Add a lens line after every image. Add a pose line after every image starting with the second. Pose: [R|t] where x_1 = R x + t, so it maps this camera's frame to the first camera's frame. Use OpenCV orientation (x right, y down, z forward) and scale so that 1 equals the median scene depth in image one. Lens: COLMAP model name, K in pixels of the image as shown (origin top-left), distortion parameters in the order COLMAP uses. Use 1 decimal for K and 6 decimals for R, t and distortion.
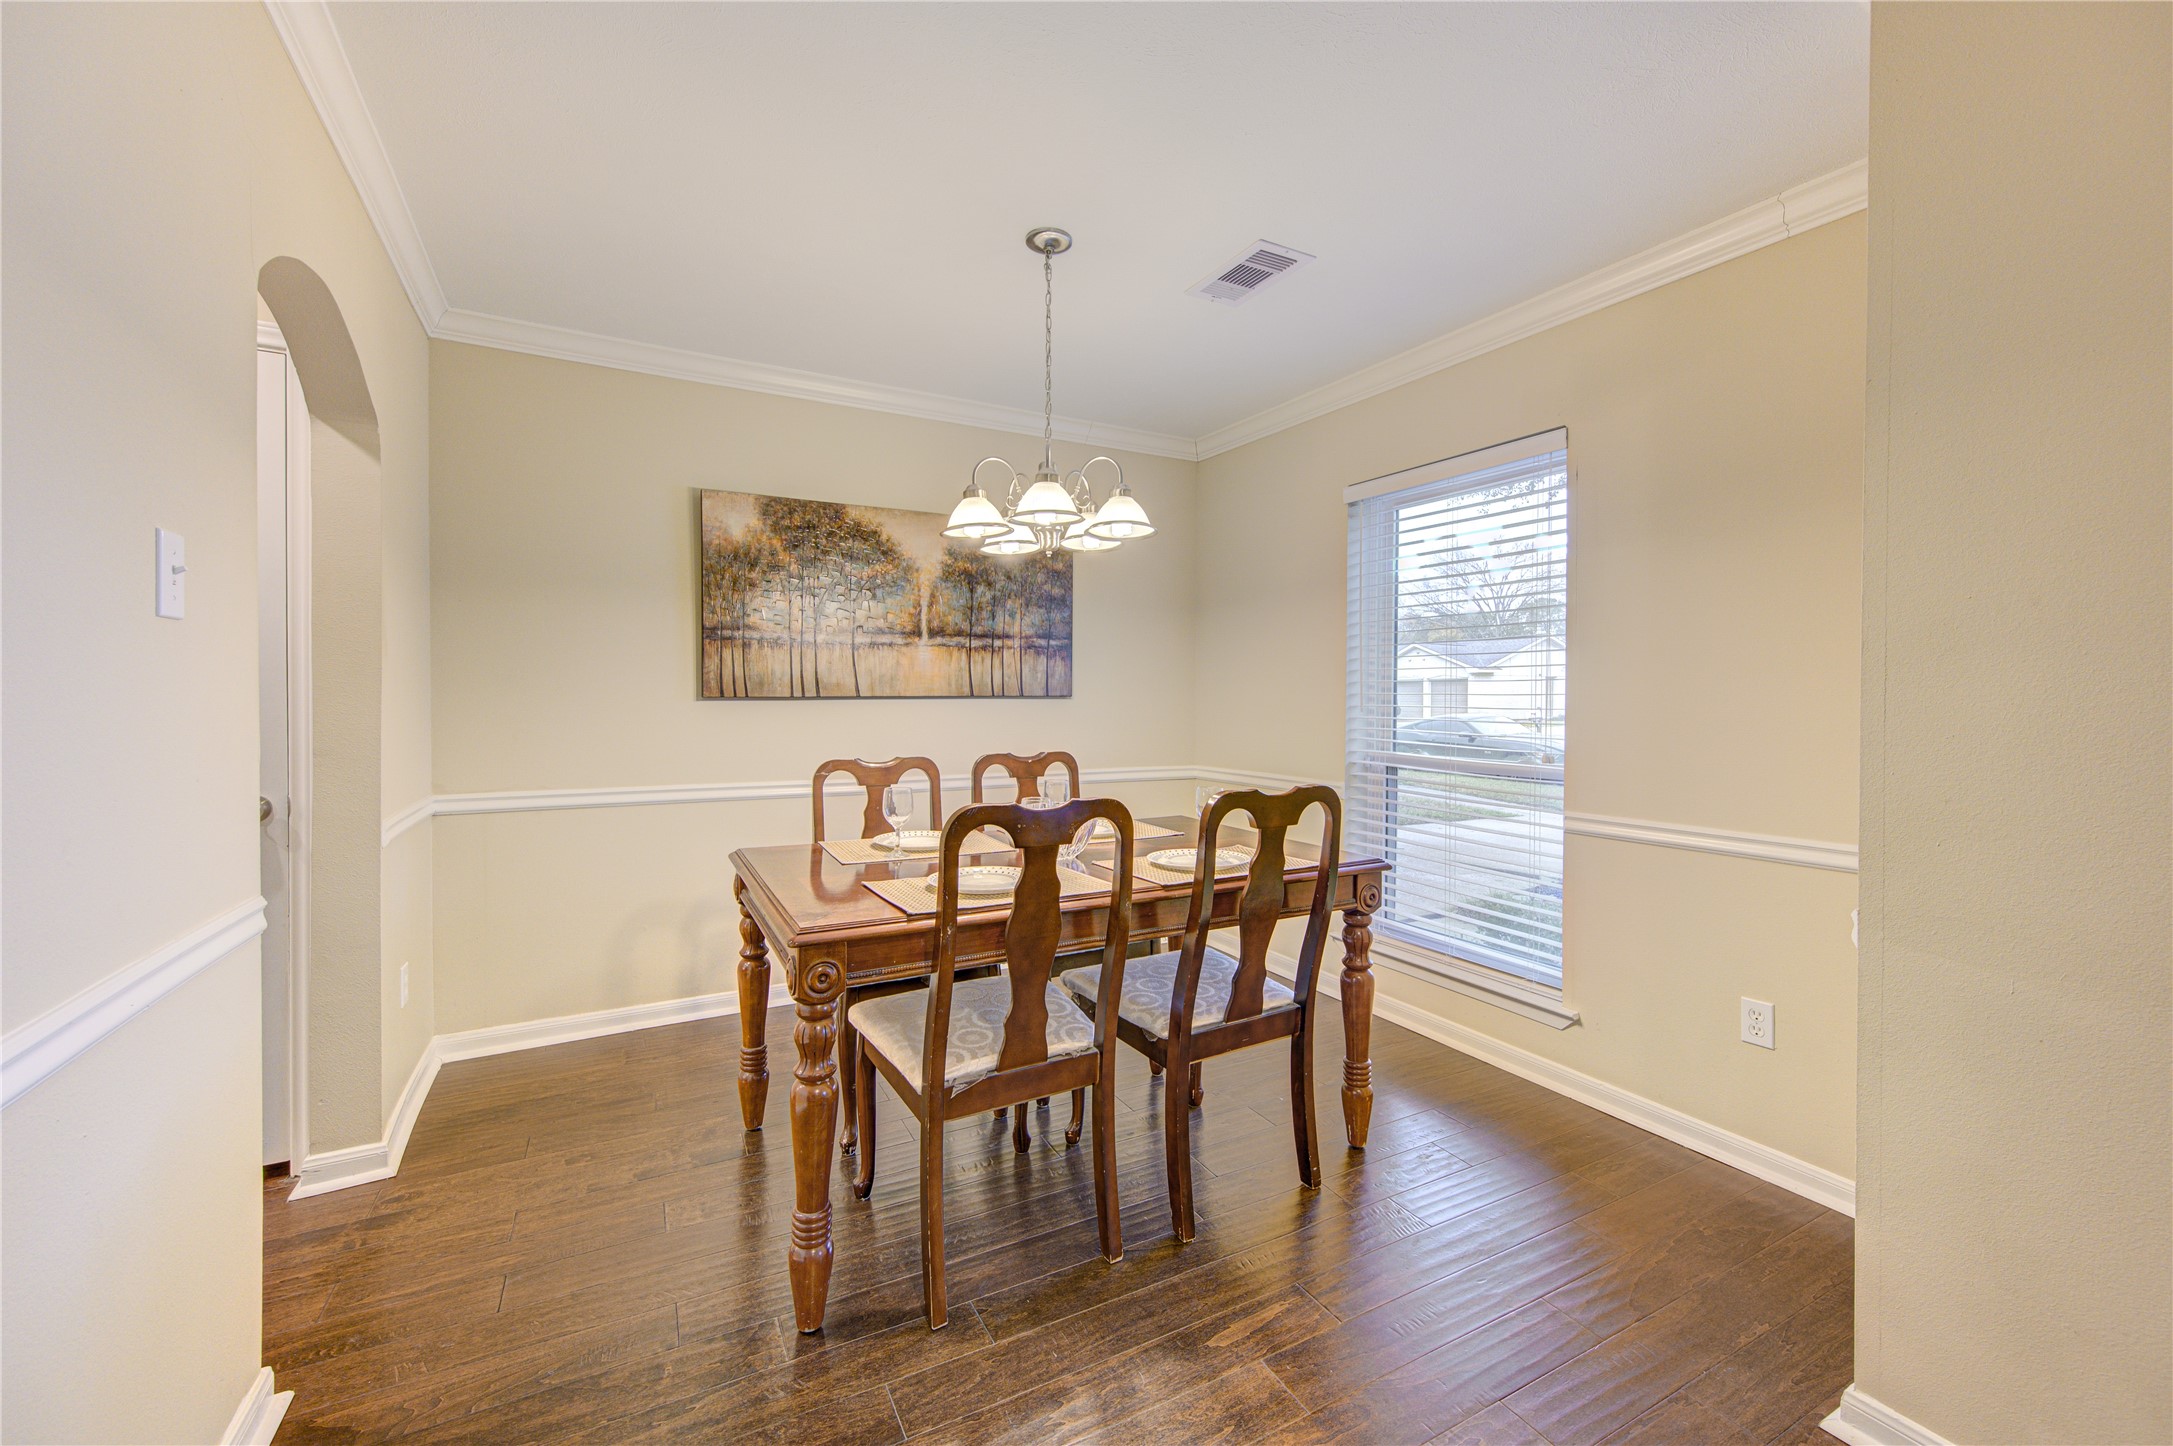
lens RADIAL K [[878.4, 0, 1085.4], [0, 878.4, 706.7], [0, 0, 1]] dist [0.012628, 0.000091]
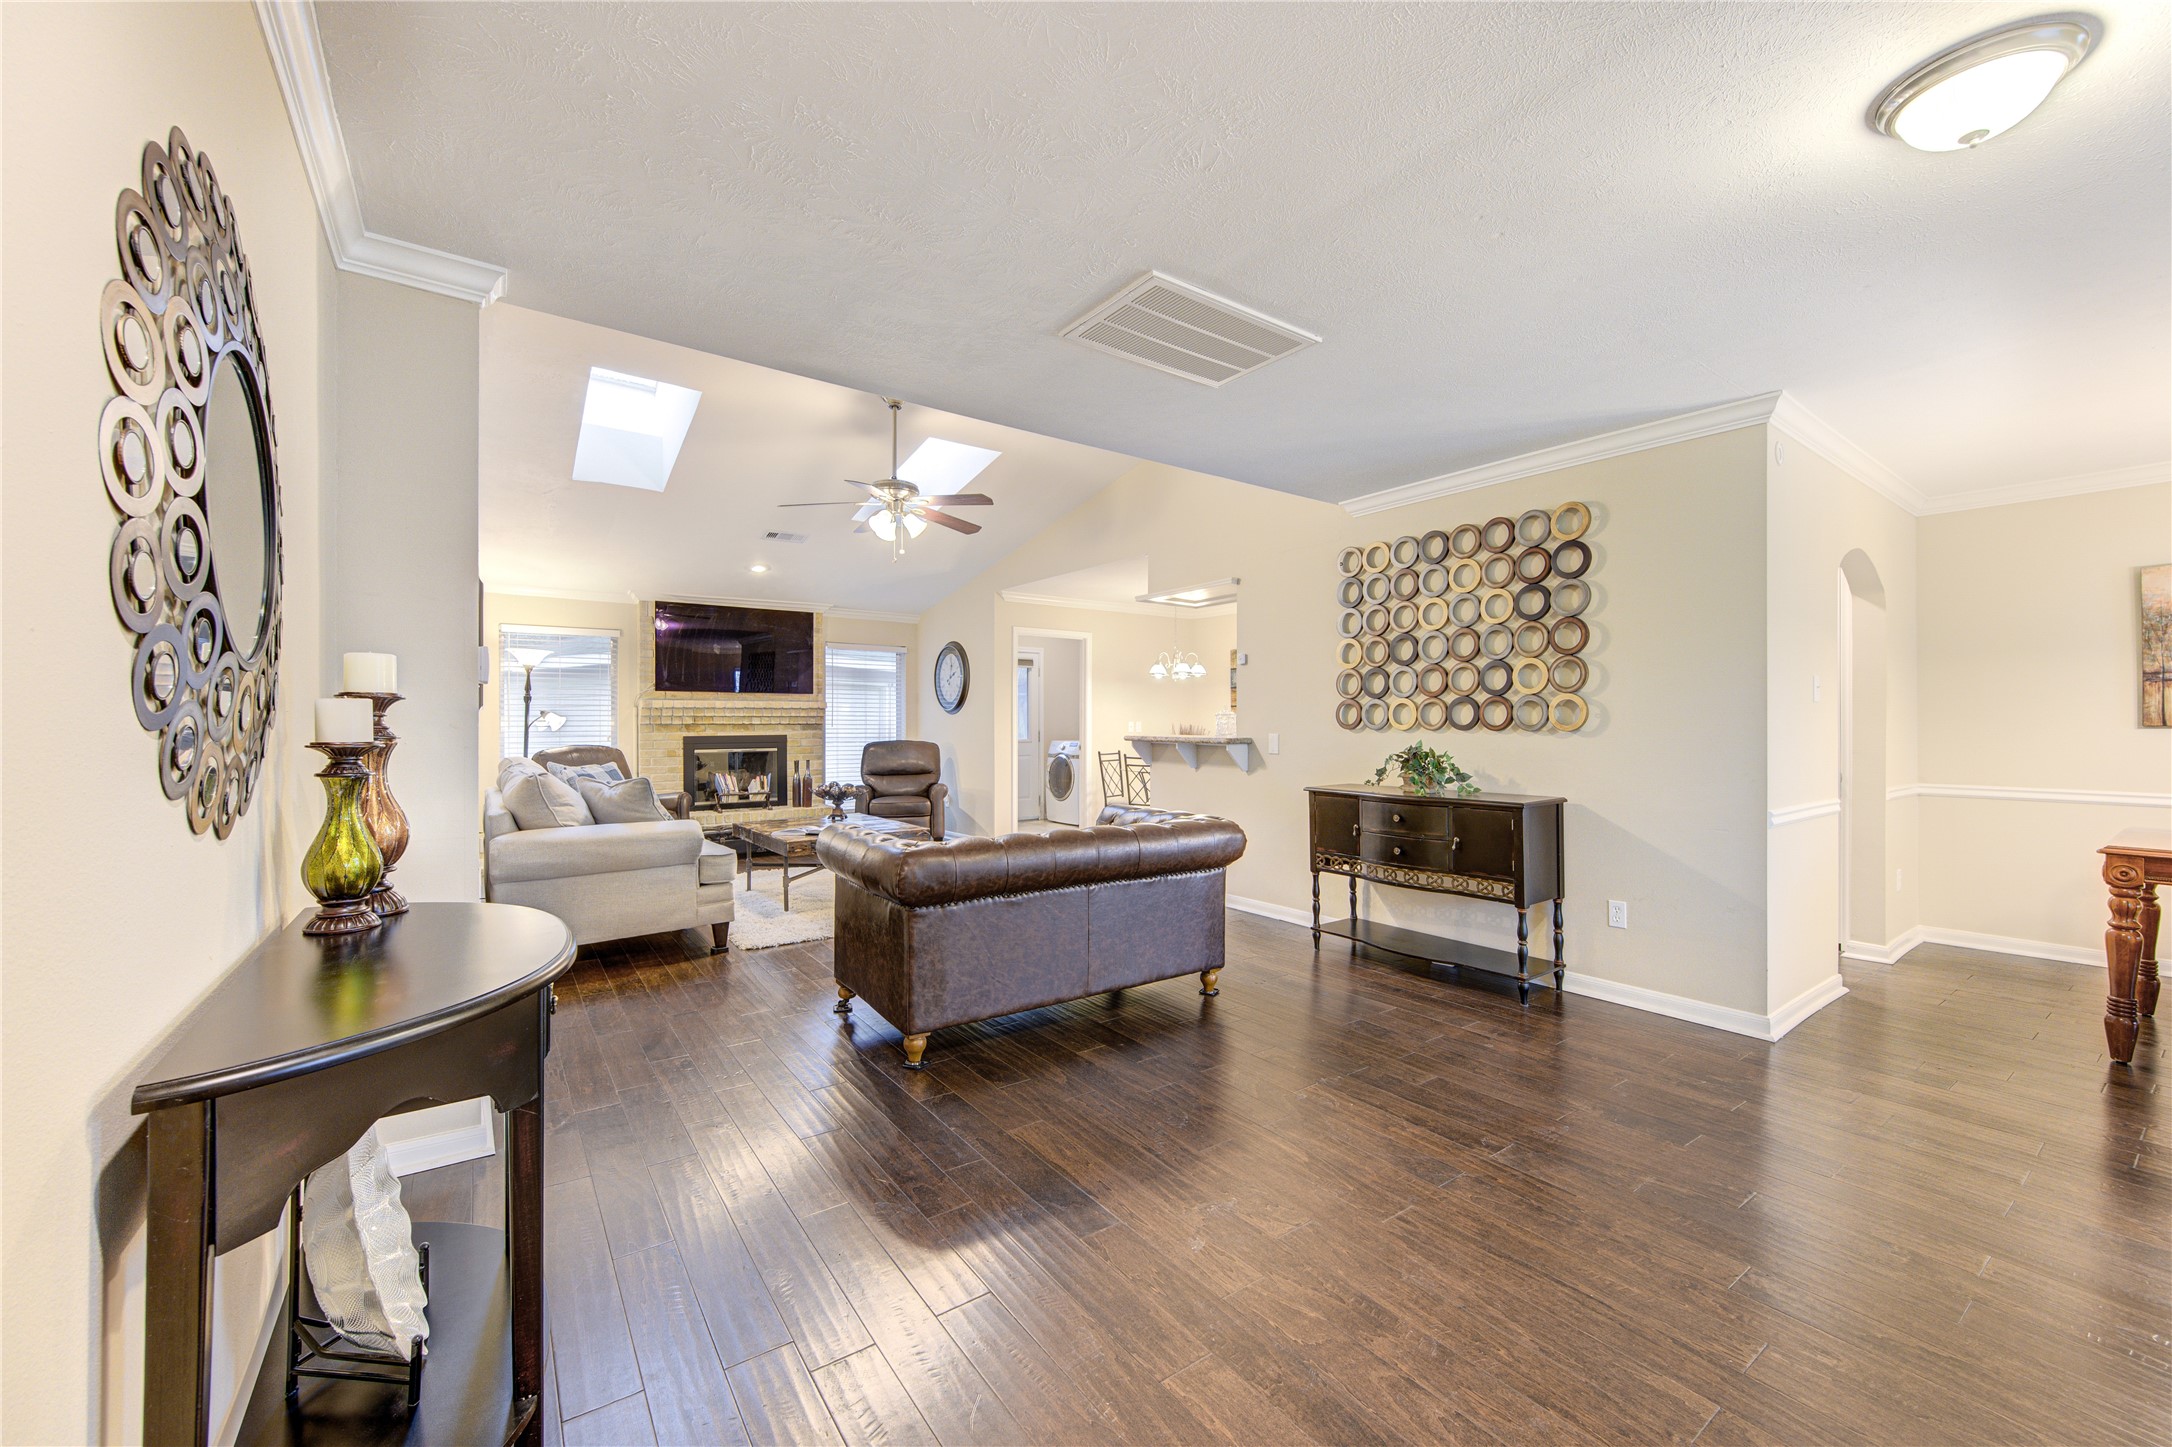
lens RADIAL K [[851.0, 0, 1088.5], [0, 851.0, 720.4], [0, 0, 1]] dist [-0.007409, -0.000032]
pose [[0.137178, -0.004351, -0.990537, 0.834999], [-0.010030, 0.999933, -0.005781, 0.005652], [0.990496, 0.010728, 0.137125, -1.028135]]
